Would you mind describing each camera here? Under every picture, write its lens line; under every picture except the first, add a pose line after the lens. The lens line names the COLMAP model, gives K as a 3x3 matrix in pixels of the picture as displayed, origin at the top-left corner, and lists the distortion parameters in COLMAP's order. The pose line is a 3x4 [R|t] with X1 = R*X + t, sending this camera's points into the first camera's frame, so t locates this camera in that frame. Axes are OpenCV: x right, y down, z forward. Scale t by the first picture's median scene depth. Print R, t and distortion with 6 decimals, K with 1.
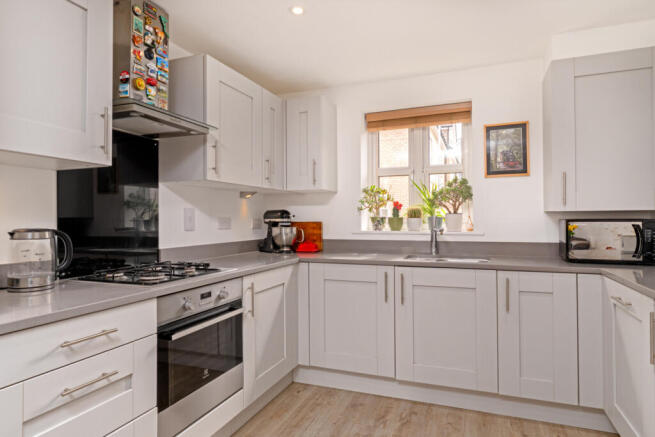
lens RADIAL K [[385.8, 0, 327.5], [0, 385.8, 218.5], [0, 0, 1]] dist [-0.003452, -0.000381]
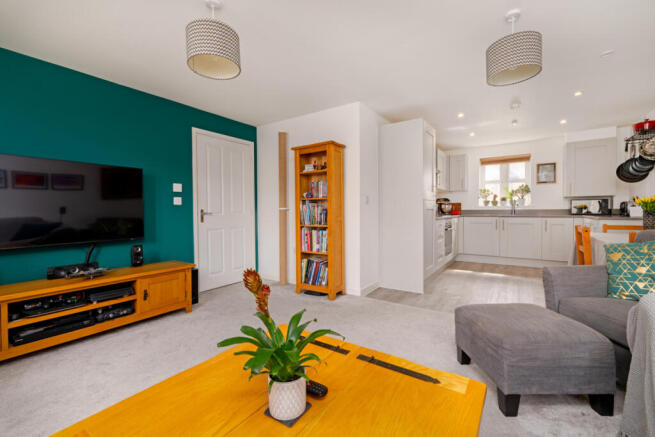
lens RADIAL K [[283.5, 0, 327.5], [0, 283.5, 218.5], [0, 0, 1]] dist [0.010496, -0.000084]
pose [[0.976300, 0.003075, -0.216398, -0.508985], [0.004212, 0.999440, 0.033205, 0.049410], [0.216379, -0.033330, 0.975740, -1.096236]]
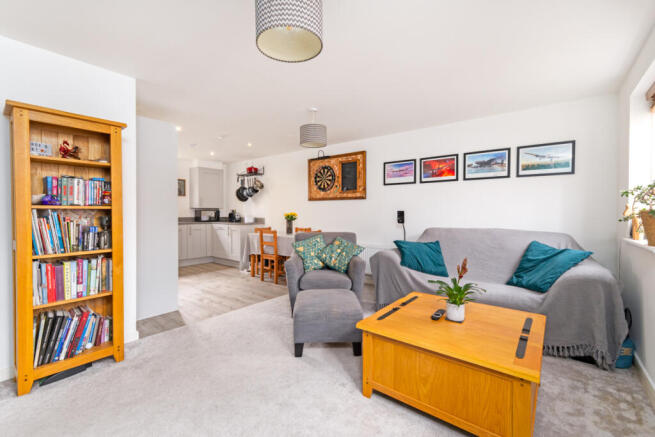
lens RADIAL K [[283.5, 0, 327.5], [0, 283.5, 218.5], [0, 0, 1]] dist [0.010496, -0.000084]
pose [[0.296655, -0.015756, 0.954855, -1.267246], [-0.010189, 0.999755, 0.019663, 0.014175], [-0.954930, -0.015562, 0.296422, -0.756596]]
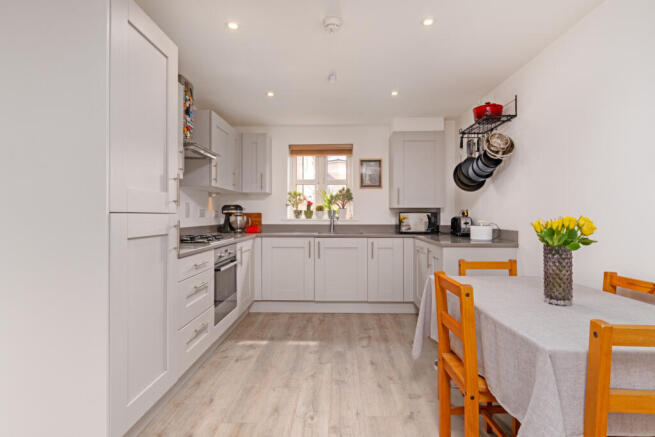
lens RADIAL K [[340.9, 0, 327.5], [0, 340.9, 218.5], [0, 0, 1]] dist [0.000485, 0.000038]
pose [[0.942208, 0.003270, 0.335014, -0.245396], [-0.007597, 0.999904, 0.011607, 0.014346], [-0.334944, -0.013481, 0.942142, -0.412502]]
